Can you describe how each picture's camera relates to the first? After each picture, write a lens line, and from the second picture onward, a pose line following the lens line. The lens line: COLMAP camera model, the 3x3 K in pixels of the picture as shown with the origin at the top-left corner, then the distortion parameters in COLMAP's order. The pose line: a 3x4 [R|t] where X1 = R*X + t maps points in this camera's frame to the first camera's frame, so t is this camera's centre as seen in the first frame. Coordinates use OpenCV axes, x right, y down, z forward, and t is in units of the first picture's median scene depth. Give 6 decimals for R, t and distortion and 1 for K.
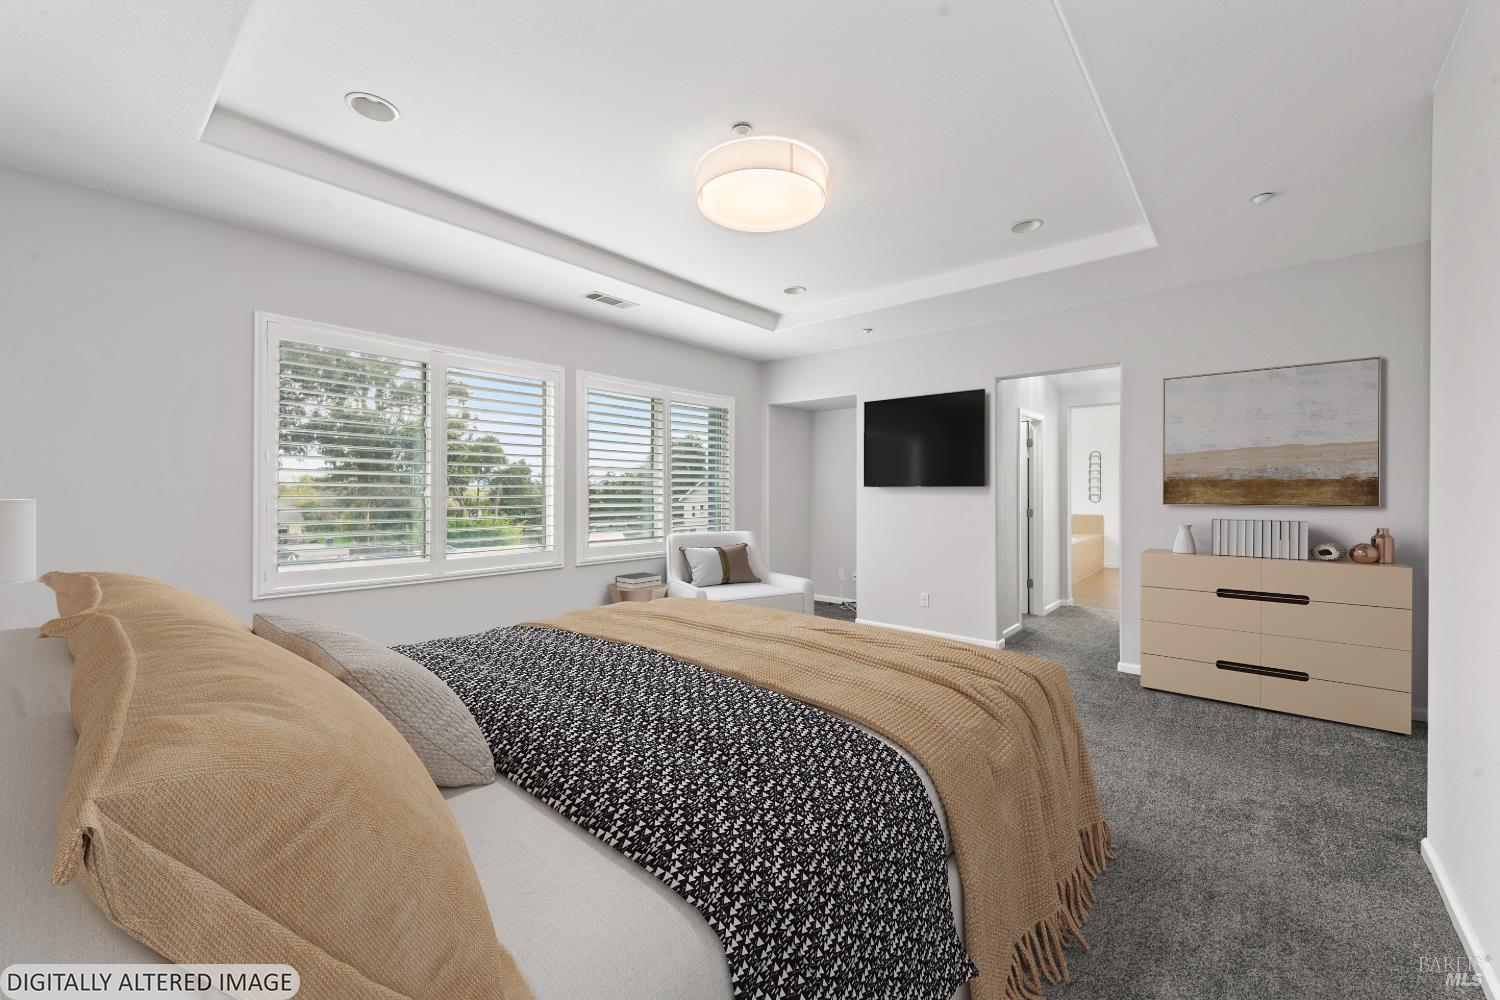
lens RADIAL K [[593.4, 0, 750.0], [0, 593.4, 500.0], [0, 0, 1]] dist [0.000009, -0.000005]
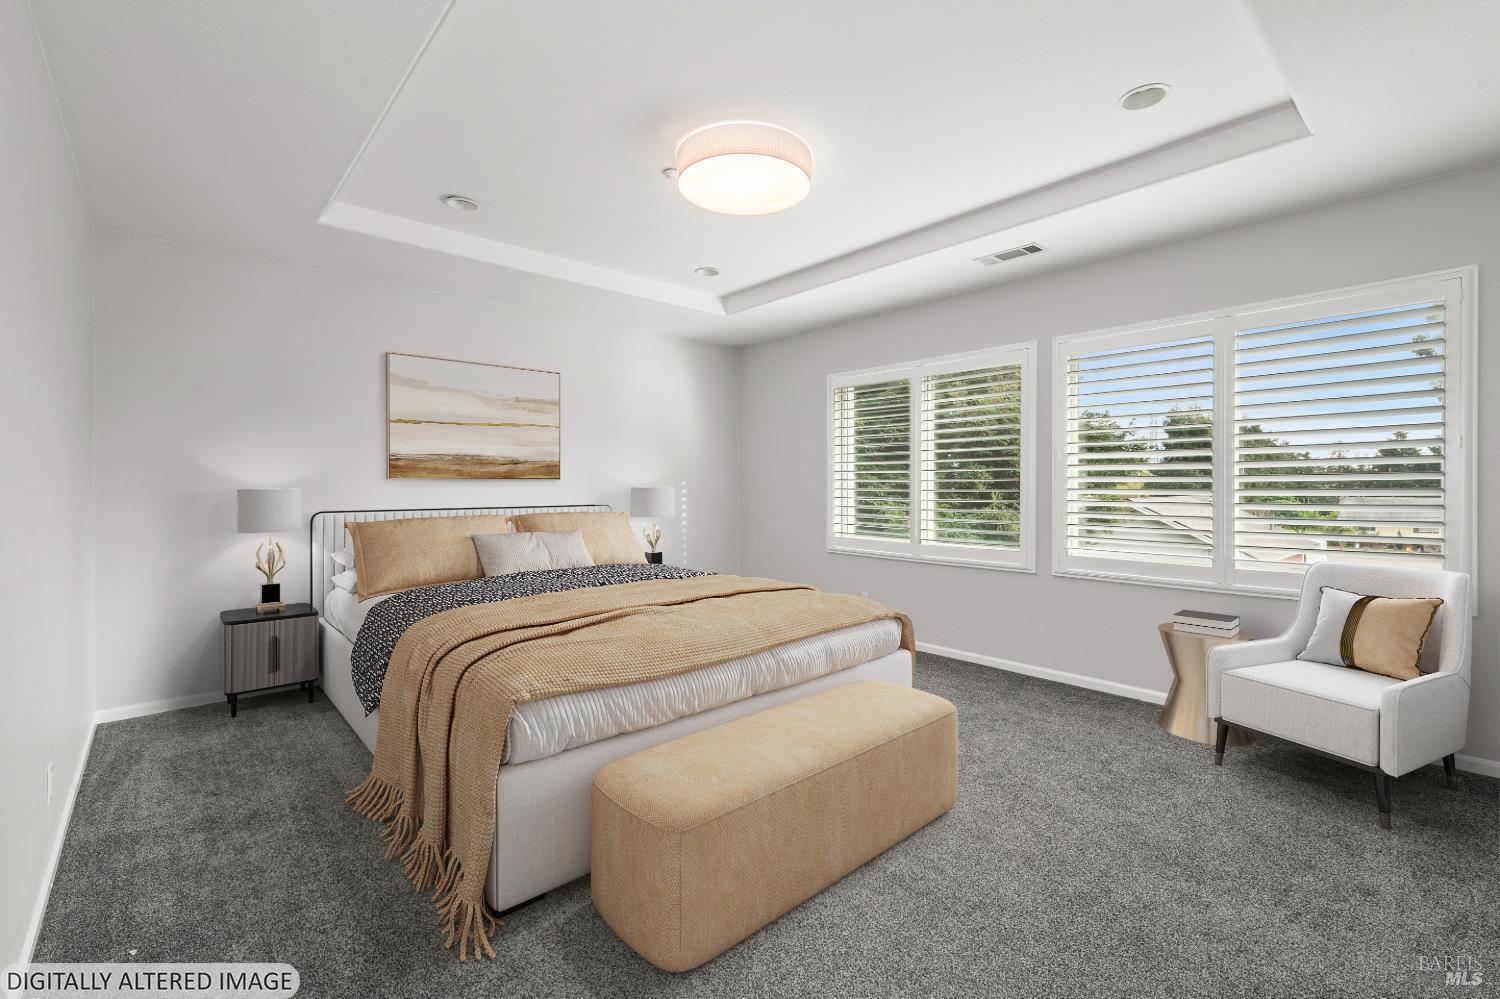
lens RADIAL K [[653.5, 0, 750.0], [0, 653.5, 499.5], [0, 0, 1]] dist [0.000022, 0.000006]
pose [[-0.126178, 0.007701, -0.991978, 0.644462], [0.000120, 0.999970, 0.007747, -0.008337], [0.992008, 0.000858, -0.126175, 0.718304]]
